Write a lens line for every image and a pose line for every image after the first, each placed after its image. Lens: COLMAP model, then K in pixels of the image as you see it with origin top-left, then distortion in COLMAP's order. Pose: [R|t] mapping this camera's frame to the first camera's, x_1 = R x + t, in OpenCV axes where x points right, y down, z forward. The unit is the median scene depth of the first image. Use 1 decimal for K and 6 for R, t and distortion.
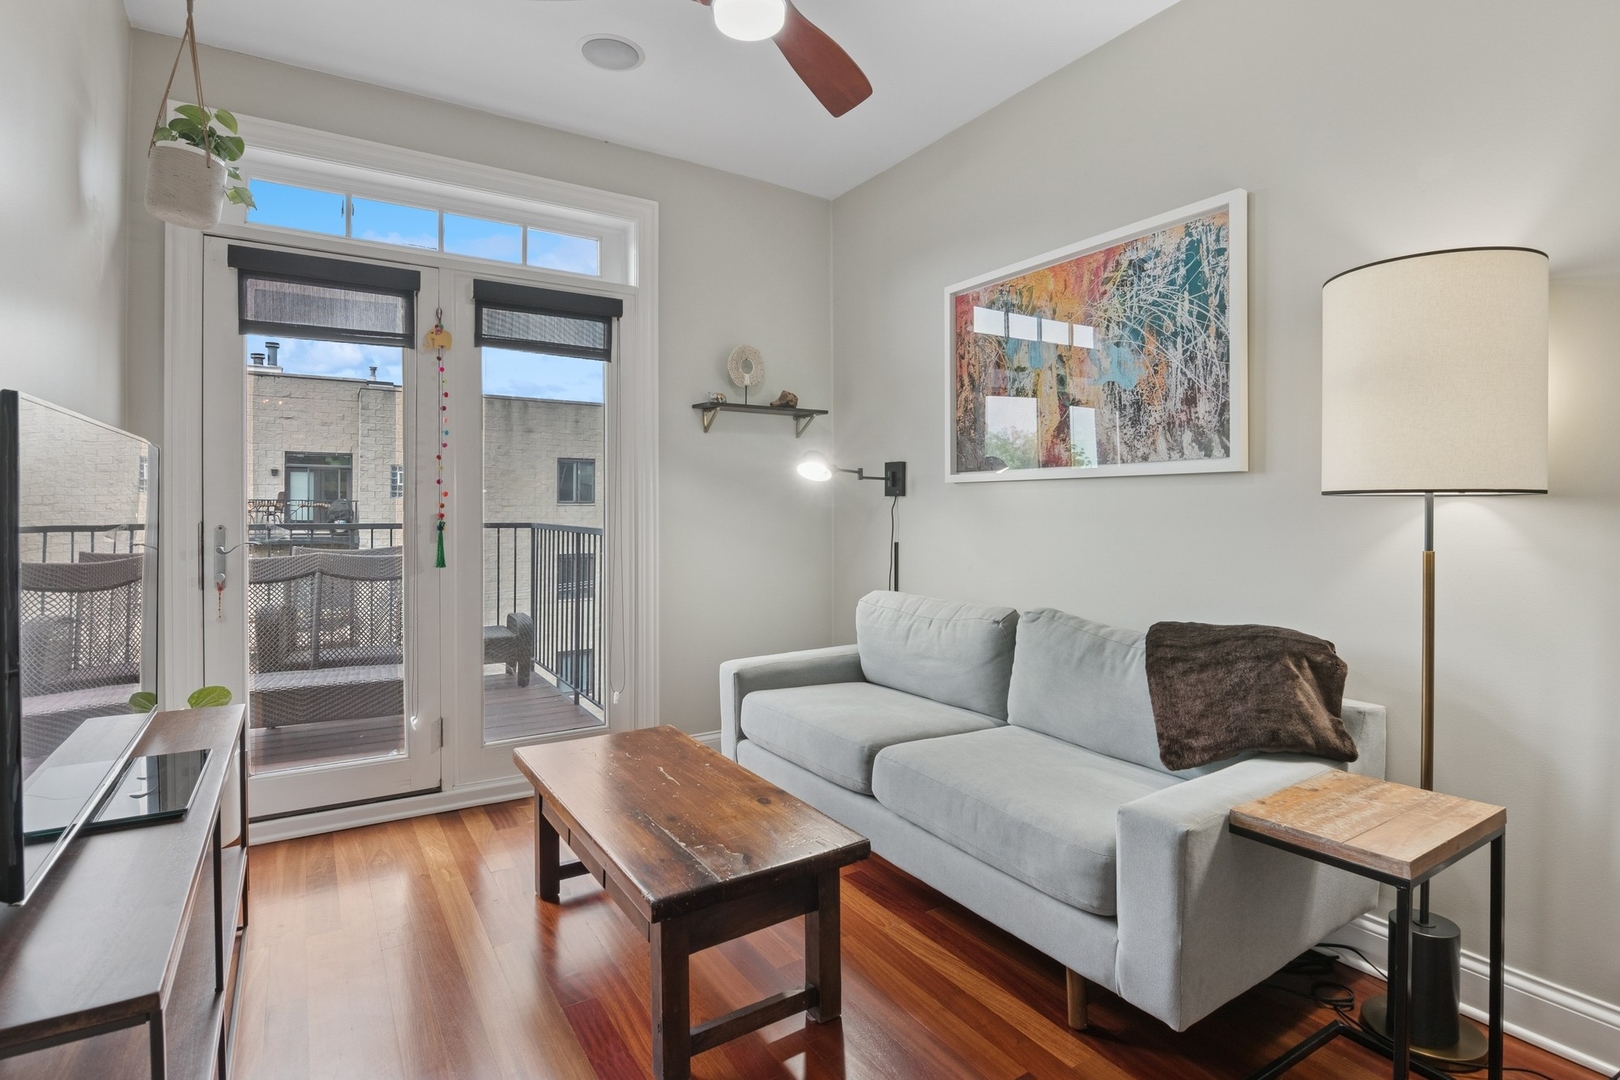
lens RADIAL K [[802.2, 0, 807.8], [0, 802.2, 510.0], [0, 0, 1]] dist [-0.015826, -0.000841]
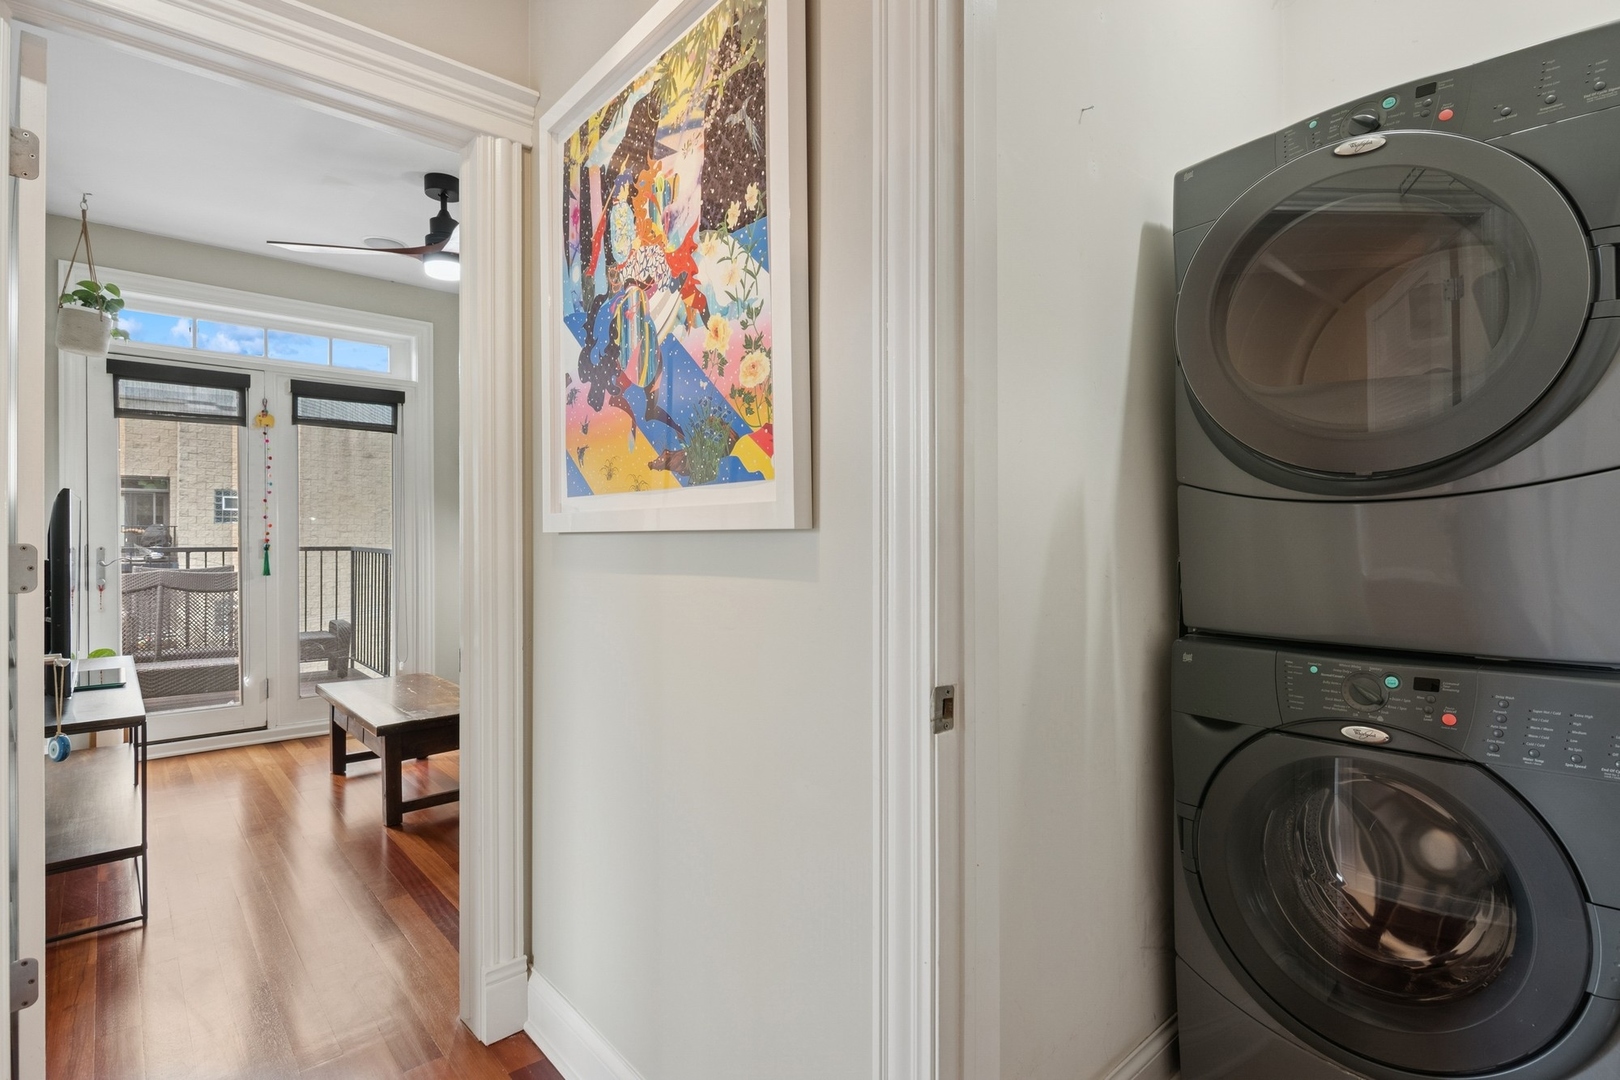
lens RADIAL K [[793.1, 0, 817.9], [0, 793.1, 539.8], [0, 0, 1]] dist [-0.001917, -0.000027]
pose [[0.985203, -0.000948, 0.171390, 0.282629], [-0.000020, 0.999984, 0.005646, -0.002289], [-0.171393, -0.005566, 0.985187, -0.594364]]
